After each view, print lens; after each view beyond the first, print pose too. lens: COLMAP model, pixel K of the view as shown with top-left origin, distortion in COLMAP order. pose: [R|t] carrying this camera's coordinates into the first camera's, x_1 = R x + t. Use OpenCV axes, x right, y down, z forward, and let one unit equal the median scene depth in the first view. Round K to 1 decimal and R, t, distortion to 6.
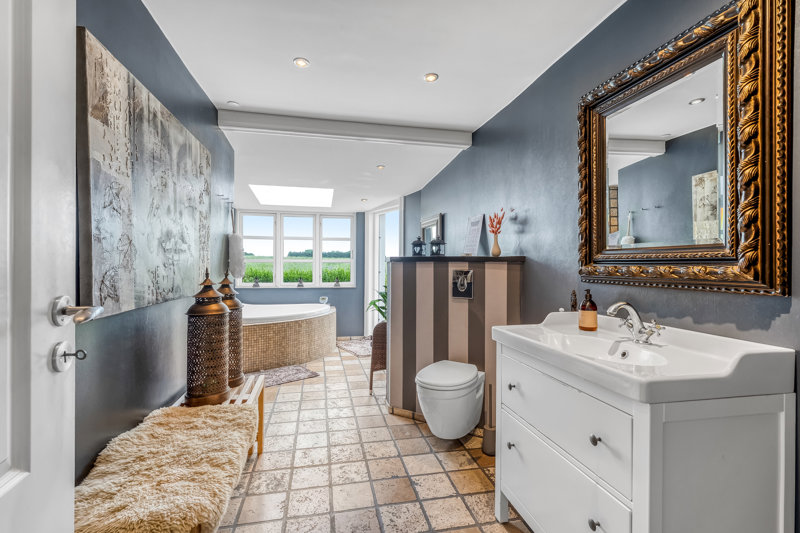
lens RADIAL K [[378.5, 0, 400.0], [0, 378.5, 266.5], [0, 0, 1]] dist [-0.001015, -0.000023]
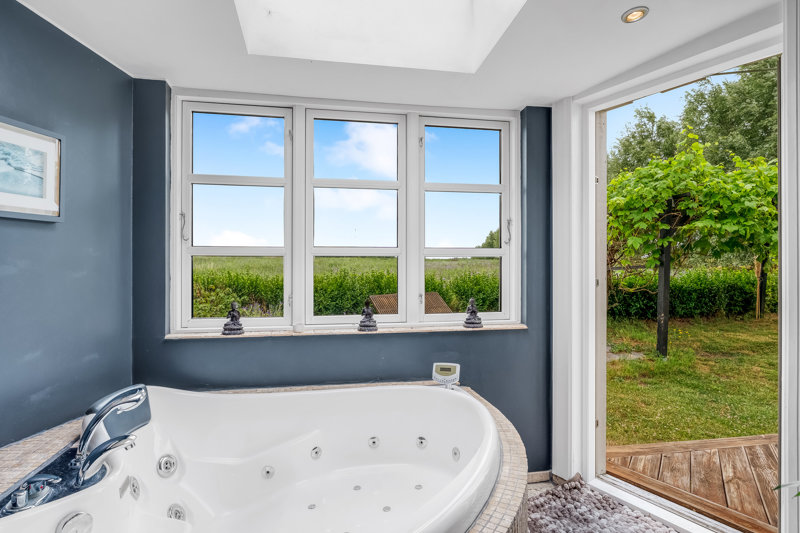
lens RADIAL K [[438.4, 0, 400.0], [0, 438.4, 266.5], [0, 0, 1]] dist [-0.004758, -0.000870]
pose [[0.999429, -0.005401, -0.033346, -0.218898], [0.005275, 0.999979, -0.003858, 0.000727], [0.033366, 0.003680, 0.999436, 0.613931]]
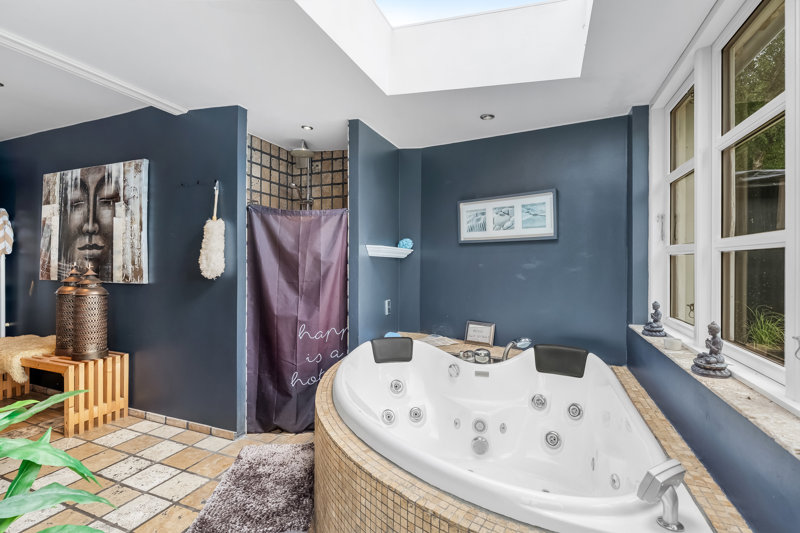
lens RADIAL K [[379.0, 0, 400.0], [0, 379.0, 266.5], [0, 0, 1]] dist [-0.000302, 0.000035]
pose [[-0.556525, -0.003827, -0.830822, -0.012656], [-0.014743, 0.999877, 0.005269, 0.000986], [0.830700, 0.015181, -0.556514, 0.958031]]
